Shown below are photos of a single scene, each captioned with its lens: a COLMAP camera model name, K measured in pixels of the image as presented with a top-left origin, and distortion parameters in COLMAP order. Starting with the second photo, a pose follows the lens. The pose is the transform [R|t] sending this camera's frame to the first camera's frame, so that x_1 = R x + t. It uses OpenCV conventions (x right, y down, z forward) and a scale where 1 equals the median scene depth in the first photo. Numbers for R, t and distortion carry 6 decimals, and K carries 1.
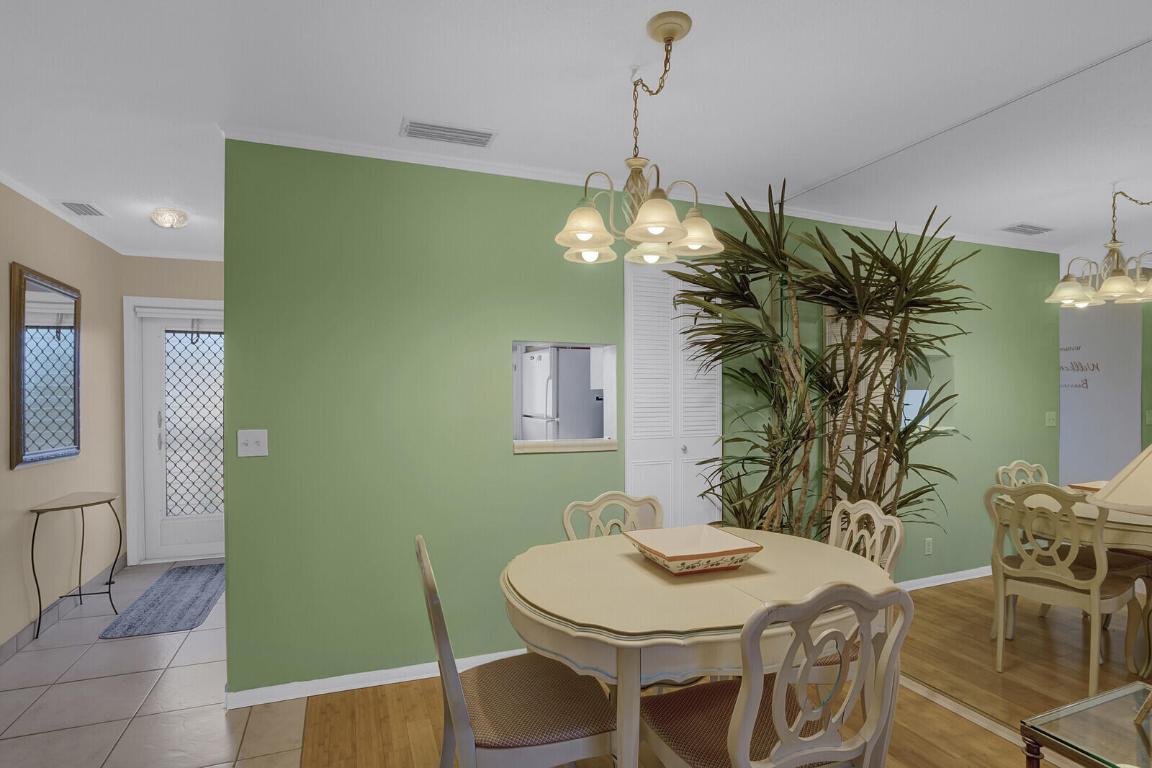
lens RADIAL K [[583.2, 0, 578.4], [0, 583.2, 400.5], [0, 0, 1]] dist [-0.001465, -0.000198]
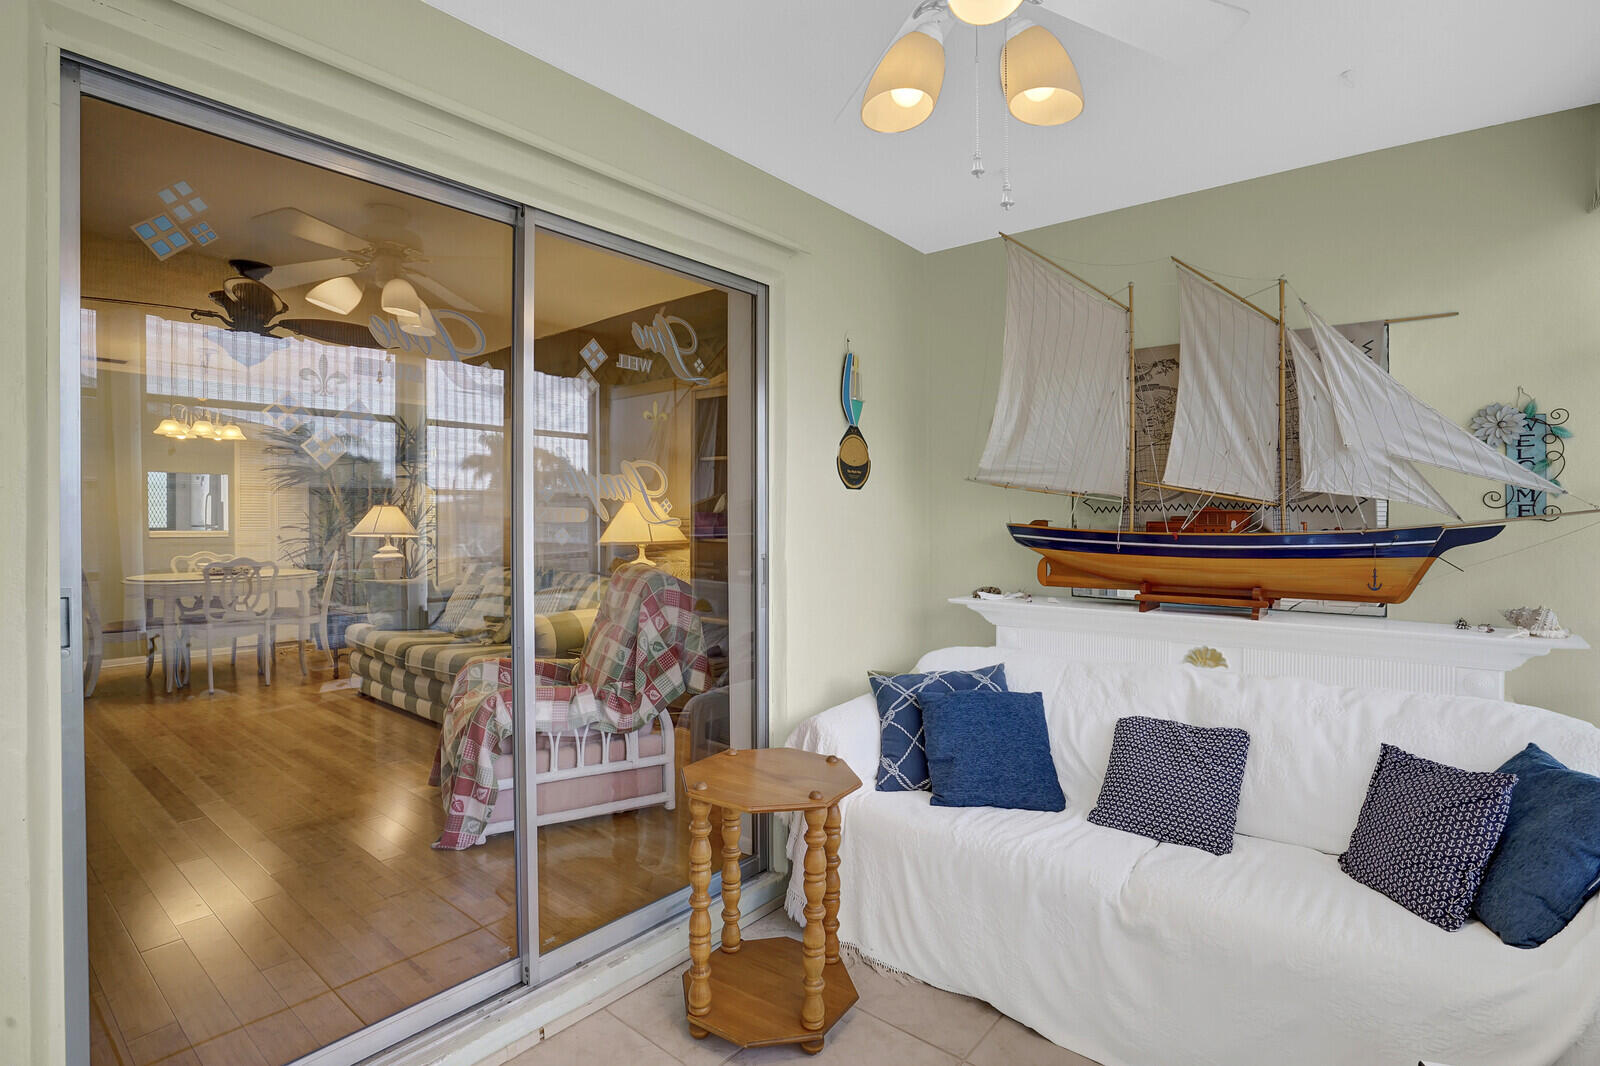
lens RADIAL K [[780.8, 0, 793.1], [0, 780.8, 516.6], [0, 0, 1]] dist [-0.003472, -0.000580]
pose [[0.889104, -0.005122, 0.457676, 0.566186], [0.010436, 0.999904, -0.009084, 0.074336], [-0.457586, 0.012853, 0.889073, -2.034143]]
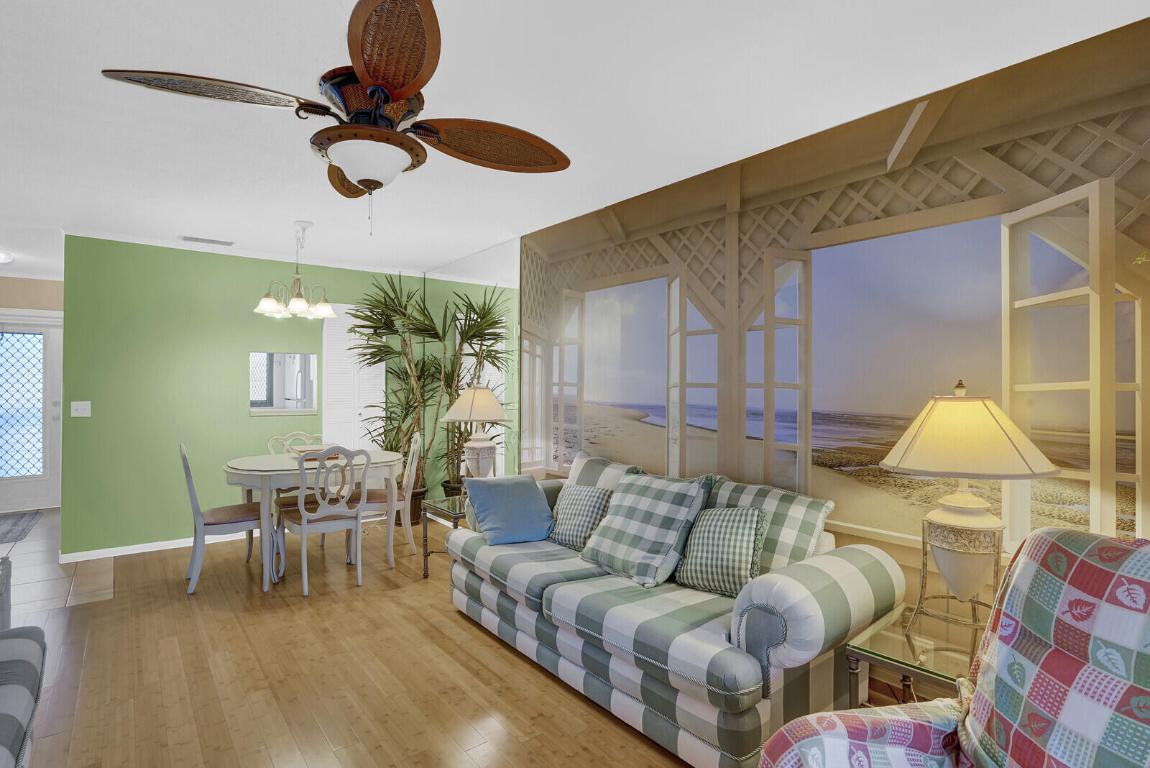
lens RADIAL K [[605.8, 0, 571.3], [0, 605.8, 380.3], [0, 0, 1]] dist [-0.004118, -0.000932]
pose [[0.965577, 0.001347, 0.260116, 0.383369], [0.003515, 0.999828, -0.018225, 0.023289], [-0.260095, 0.018512, 0.965405, -1.105477]]
